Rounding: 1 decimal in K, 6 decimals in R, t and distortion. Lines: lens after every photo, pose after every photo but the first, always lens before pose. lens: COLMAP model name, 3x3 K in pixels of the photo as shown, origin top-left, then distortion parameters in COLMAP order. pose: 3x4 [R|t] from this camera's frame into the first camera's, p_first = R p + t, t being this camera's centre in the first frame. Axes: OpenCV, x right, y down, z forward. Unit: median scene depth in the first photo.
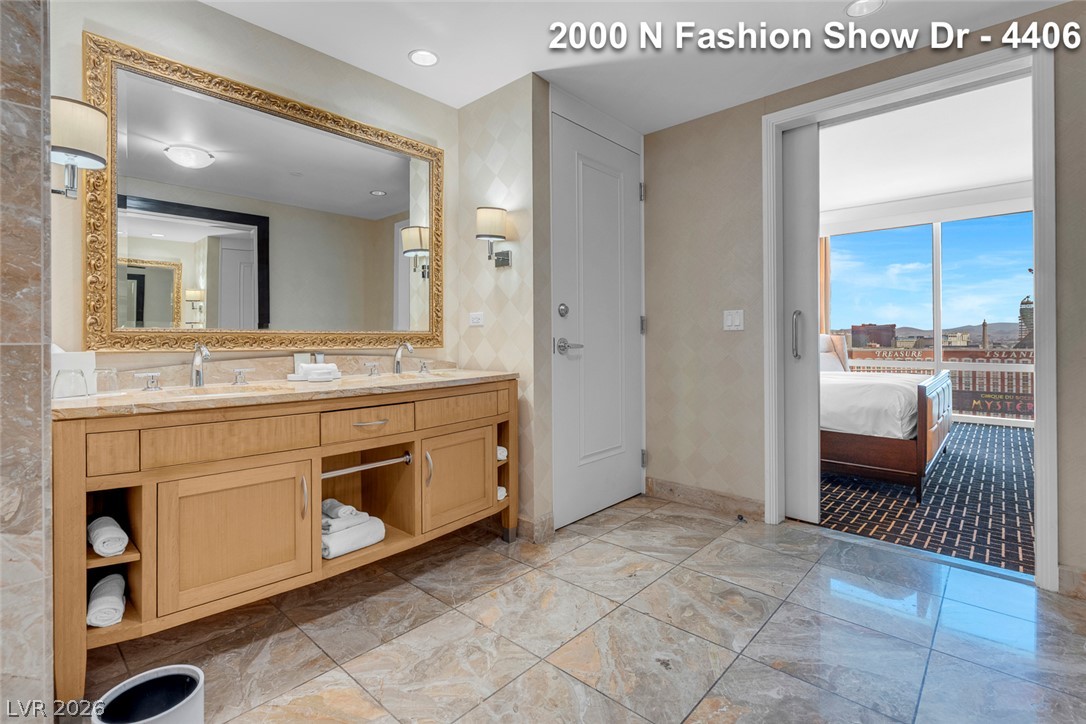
lens RADIAL K [[499.6, 0, 535.2], [0, 499.6, 339.9], [0, 0, 1]] dist [-0.005884, 0.003615]
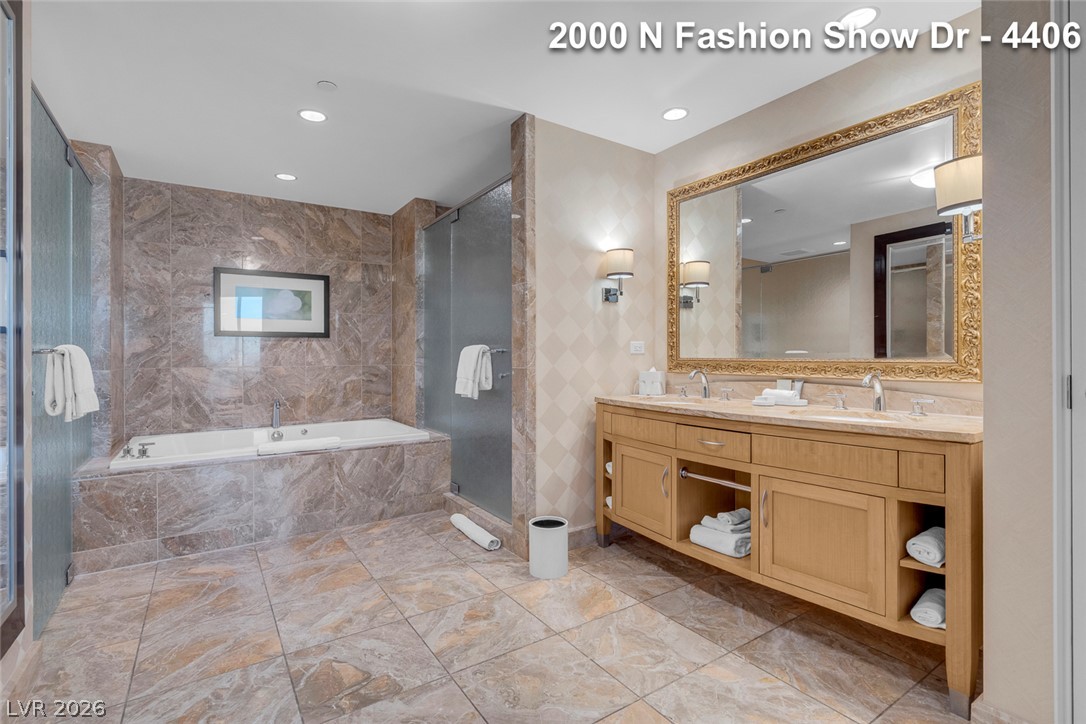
lens RADIAL K [[499.6, 0, 535.2], [0, 499.6, 356.6], [0, 0, 1]] dist [-0.005884, 0.003615]
pose [[-0.228165, 0.006403, -0.973601, 0.830466], [0.002885, 0.999978, 0.005901, -0.035785], [0.973618, -0.001462, -0.228179, 0.830670]]
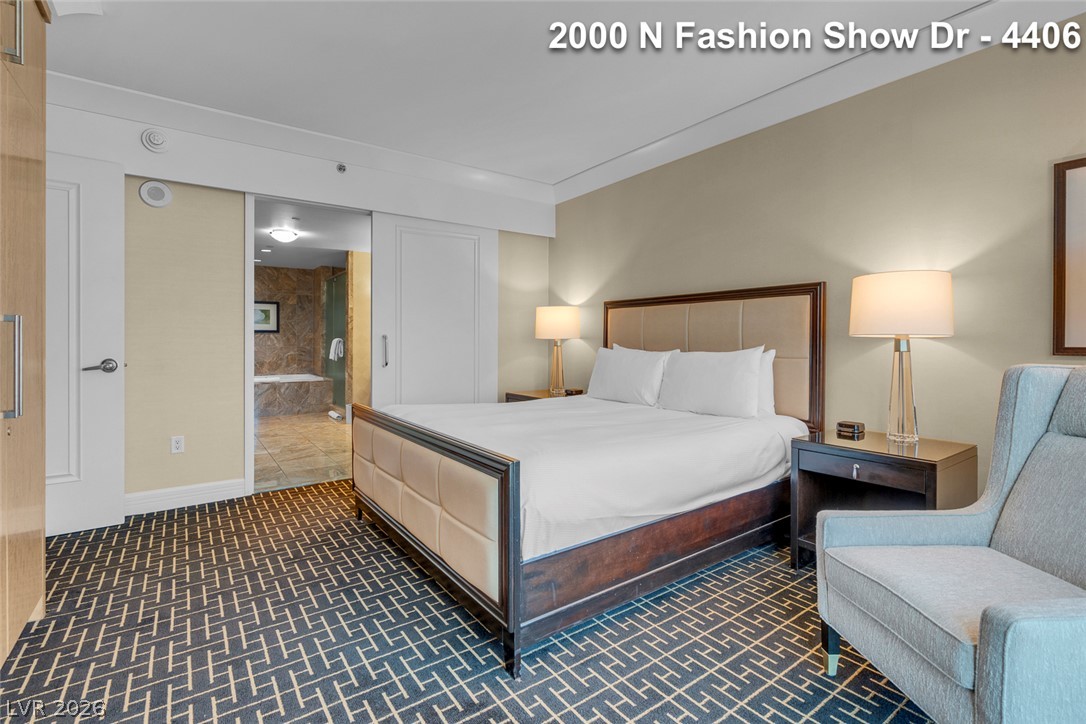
lens RADIAL K [[499.6, 0, 532.4], [0, 499.6, 345.8], [0, 0, 1]] dist [-0.005884, 0.003615]
pose [[-0.202131, 0.015062, -0.979243, 2.744891], [-0.004427, 0.999857, 0.016293, -0.075761], [0.979348, 0.007629, -0.202036, 2.513240]]
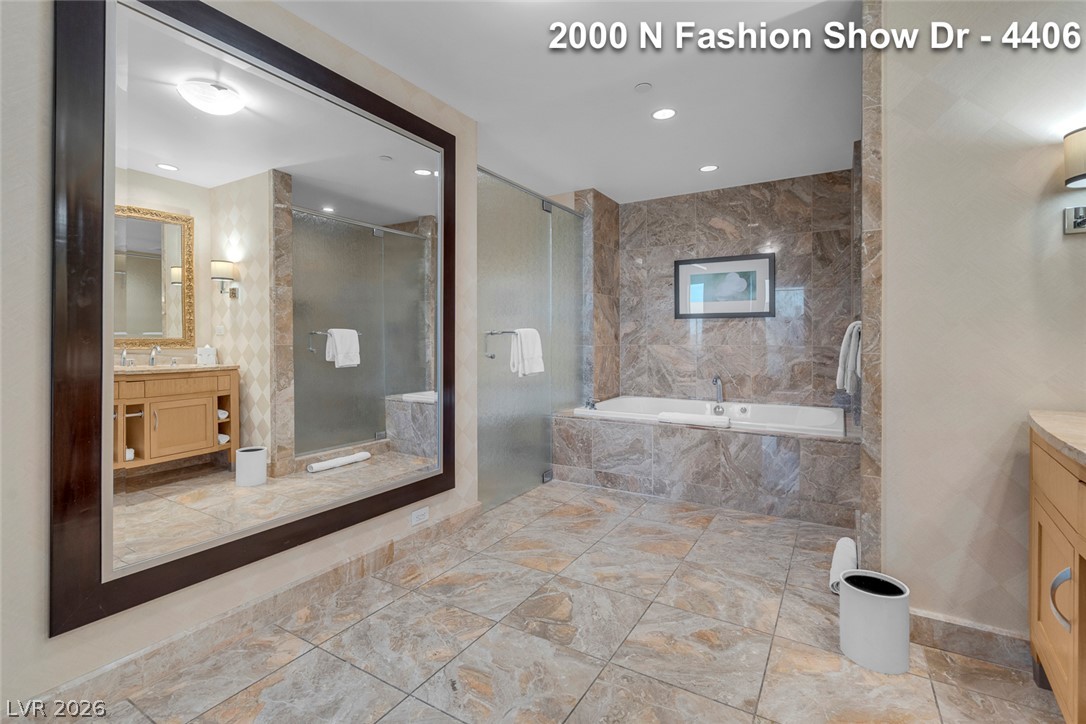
lens RADIAL K [[499.6, 0, 550.4], [0, 499.6, 334.5], [0, 0, 1]] dist [-0.005884, 0.003615]
pose [[-0.973897, 0.004261, -0.226949, 0.307893], [0.004944, 0.999985, -0.002442, -0.032091], [0.226935, -0.003500, -0.973904, 1.292220]]
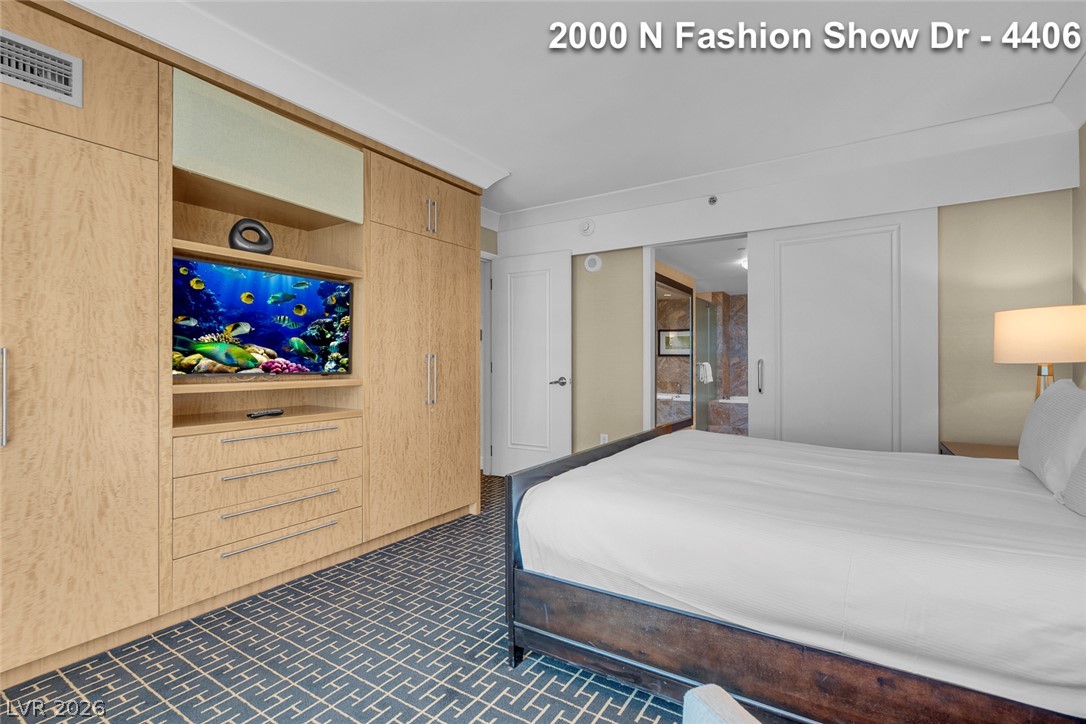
lens RADIAL K [[499.6, 0, 533.0], [0, 499.6, 362.5], [0, 0, 1]] dist [-0.005884, 0.003615]
pose [[-0.985002, 0.007295, -0.172389, 2.047061], [0.006507, 0.999966, 0.005130, -0.087964], [0.172421, 0.003932, -0.985016, 3.272671]]
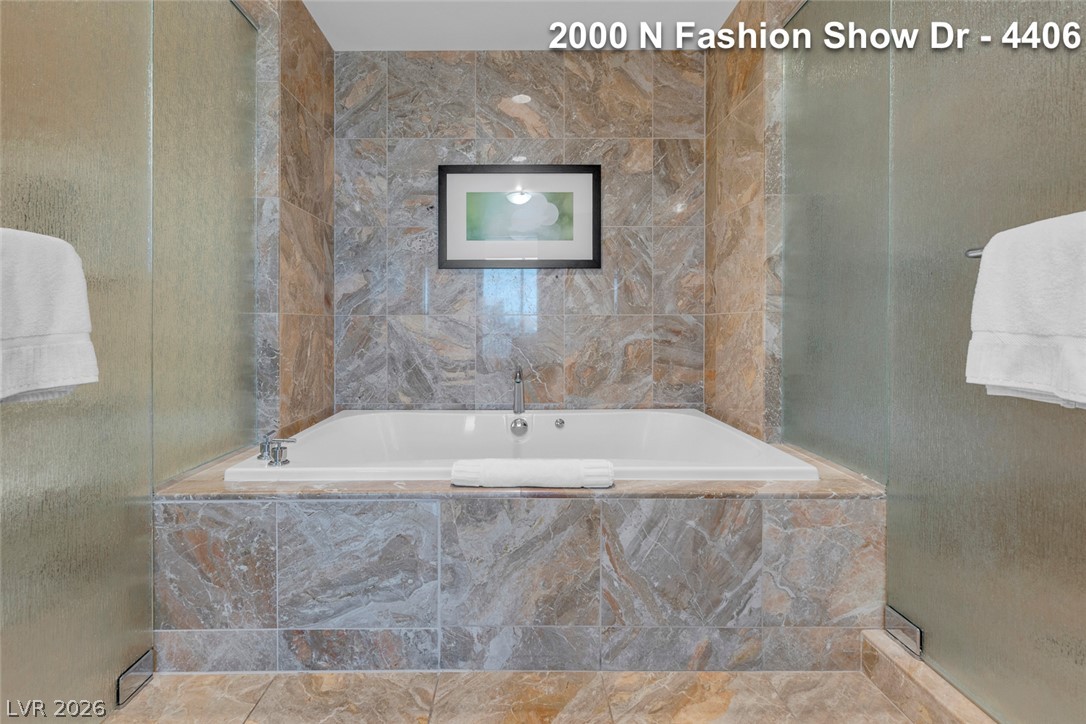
lens RADIAL K [[499.6, 0, 517.9], [0, 499.6, 324.2], [0, 0, 1]] dist [-0.005884, 0.003615]
pose [[-0.724133, 0.005723, -0.689636, -0.028913], [0.002410, 0.999980, 0.005768, 0.031080], [0.689656, 0.002515, -0.724133, 0.255341]]
